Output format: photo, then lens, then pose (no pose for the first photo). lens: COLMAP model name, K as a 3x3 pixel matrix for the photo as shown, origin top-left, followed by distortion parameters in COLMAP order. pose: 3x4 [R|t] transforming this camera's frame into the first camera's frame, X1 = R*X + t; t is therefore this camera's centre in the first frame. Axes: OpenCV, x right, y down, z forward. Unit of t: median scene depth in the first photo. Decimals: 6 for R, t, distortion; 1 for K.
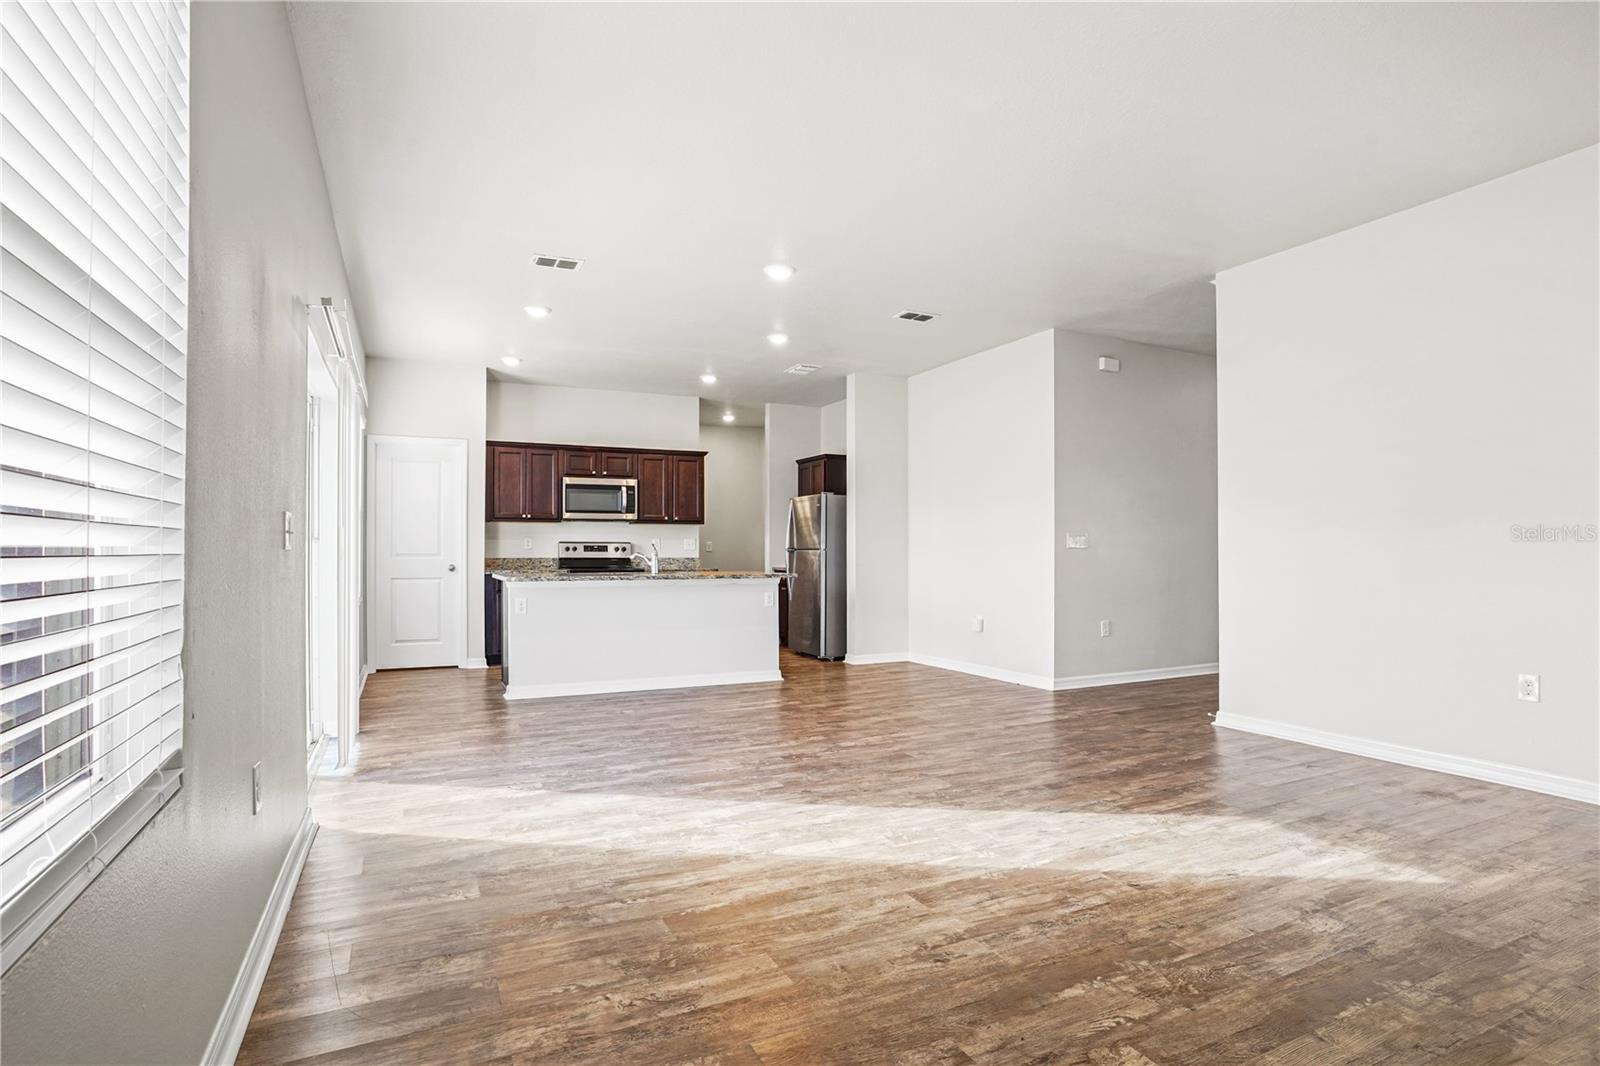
lens RADIAL K [[813.0, 0, 800.0], [0, 813.0, 533.0], [0, 0, 1]] dist [-0.059421, 0.000361]
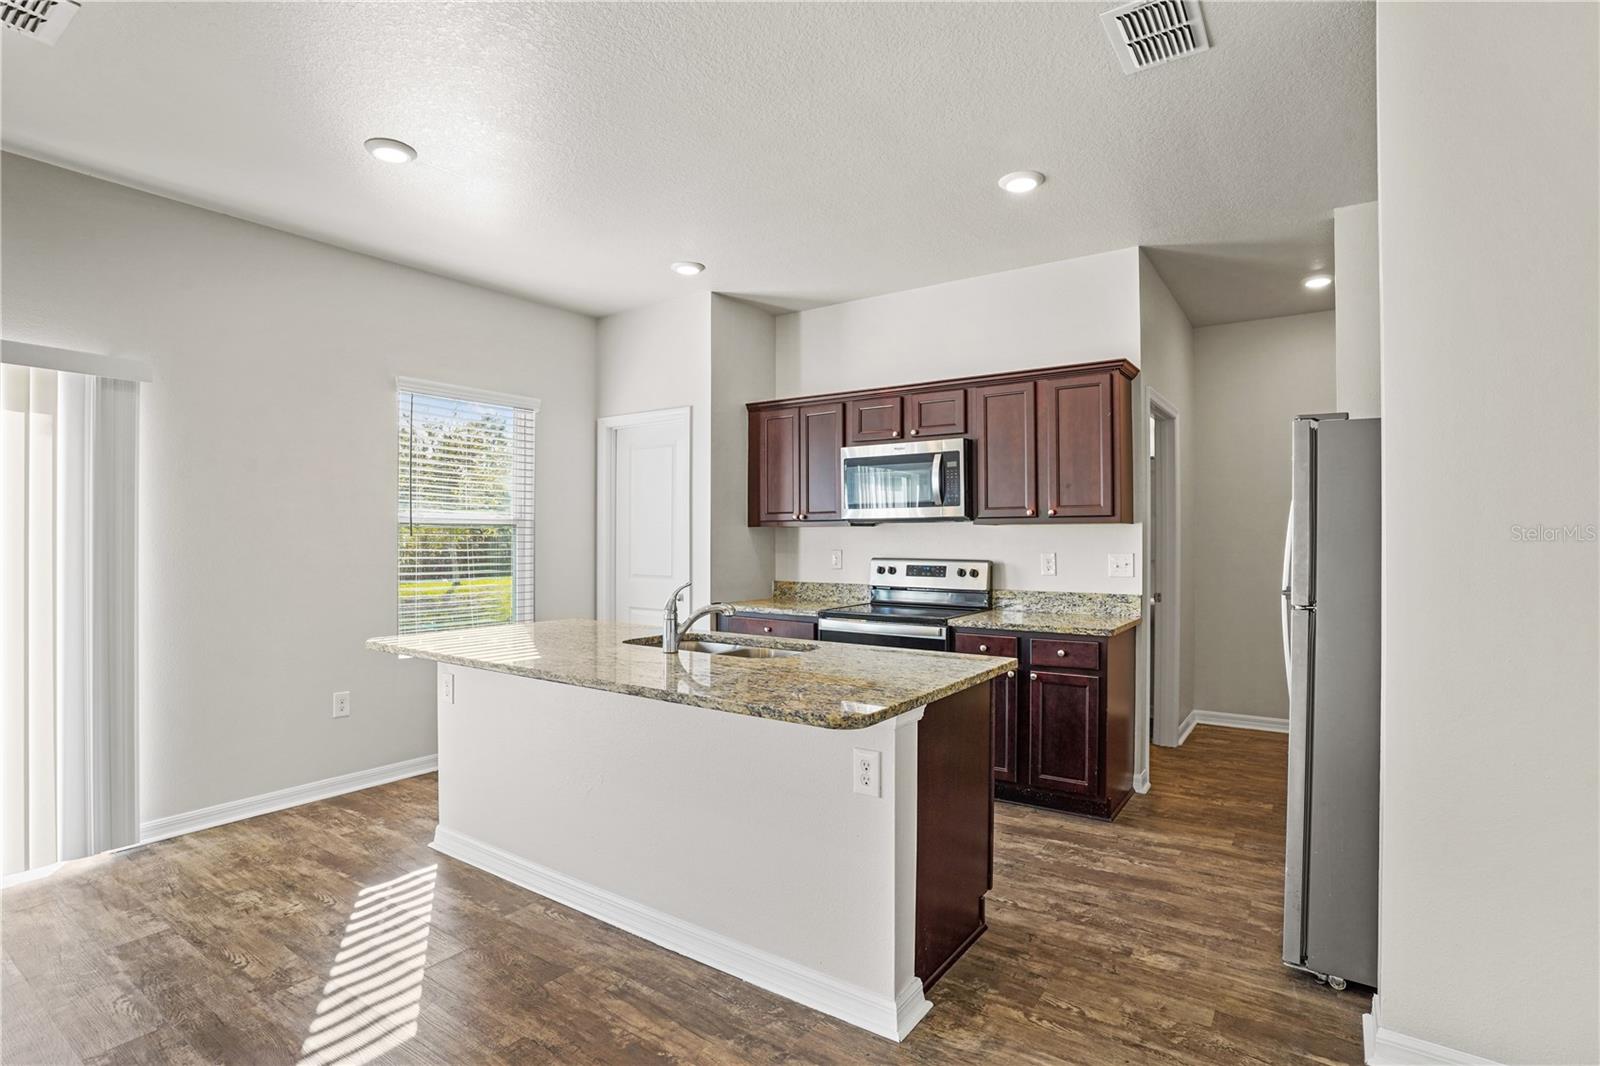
lens RADIAL K [[783.2, 0, 805.1], [0, 783.2, 520.1], [0, 0, 1]] dist [-0.066587, 0.025631]
pose [[0.488915, -0.017792, -0.872150, 0.223618], [0.020157, 0.999755, -0.009095, -0.015621], [0.872099, -0.013134, 0.489154, 0.859504]]
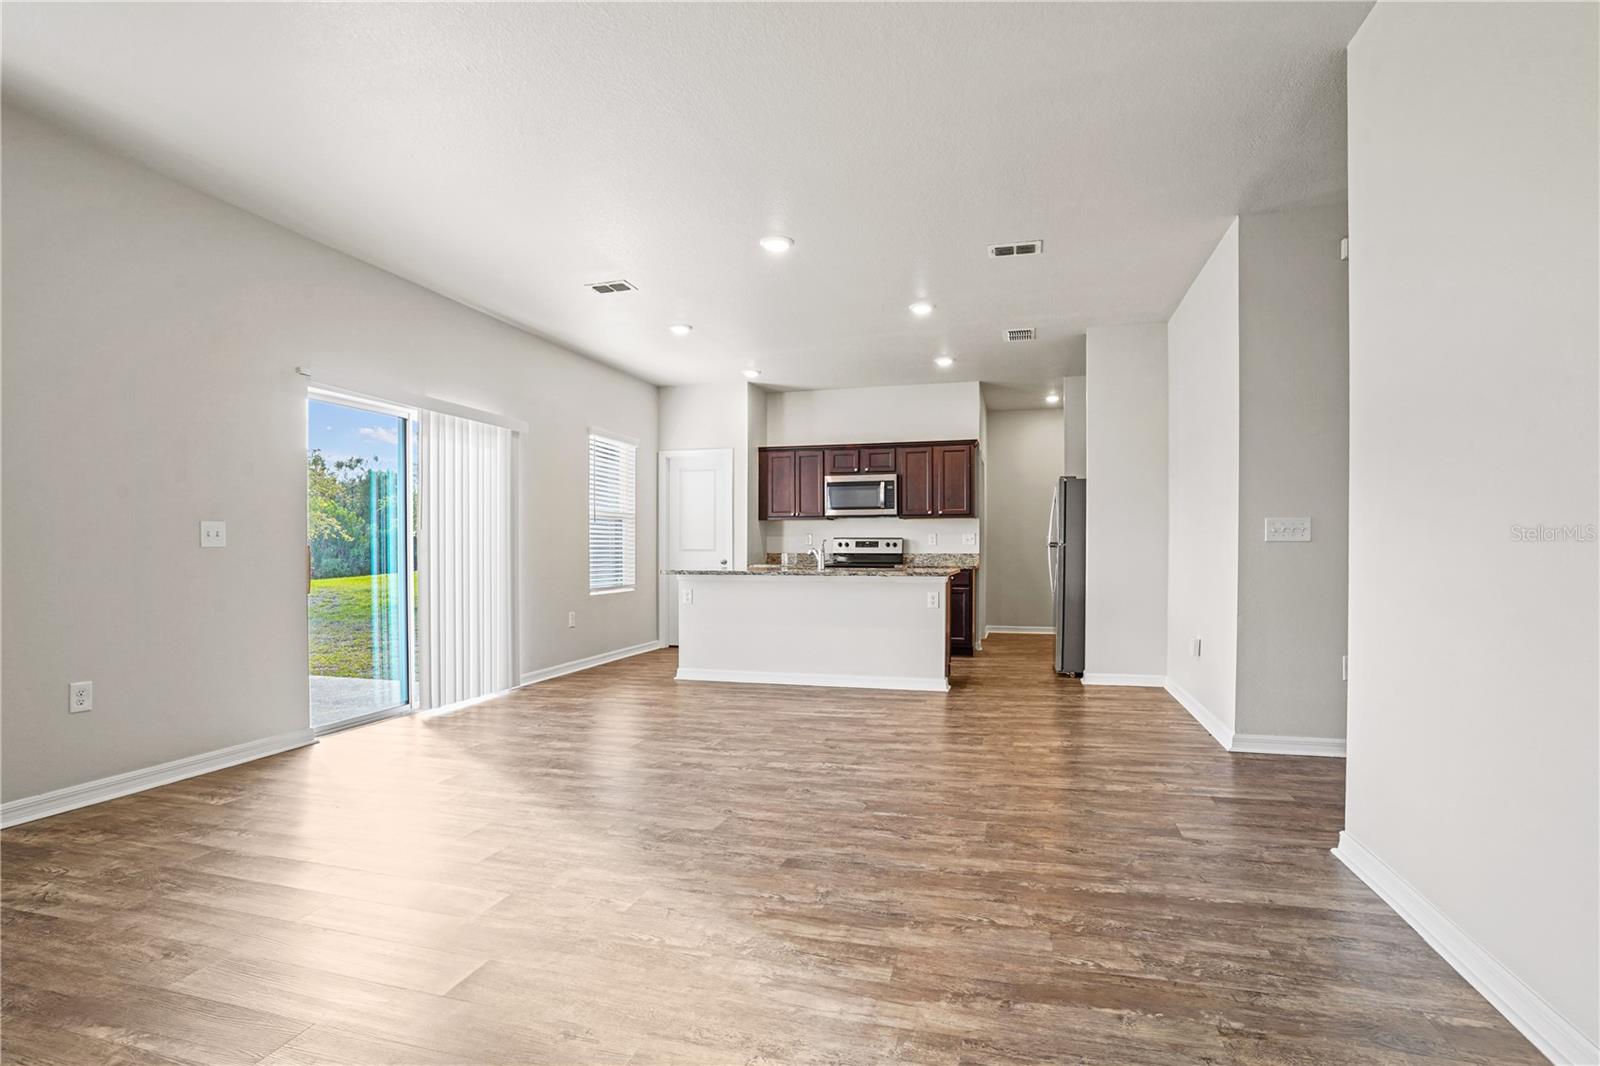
lens RADIAL K [[789.9, 0, 808.0], [0, 789.9, 545.1], [0, 0, 1]] dist [-0.080232, 0.031937]
pose [[0.753211, -0.002224, -0.657775, 0.444276], [0.015630, 0.999772, 0.014516, 0.006077], [0.657593, -0.021215, 0.753075, 0.261772]]
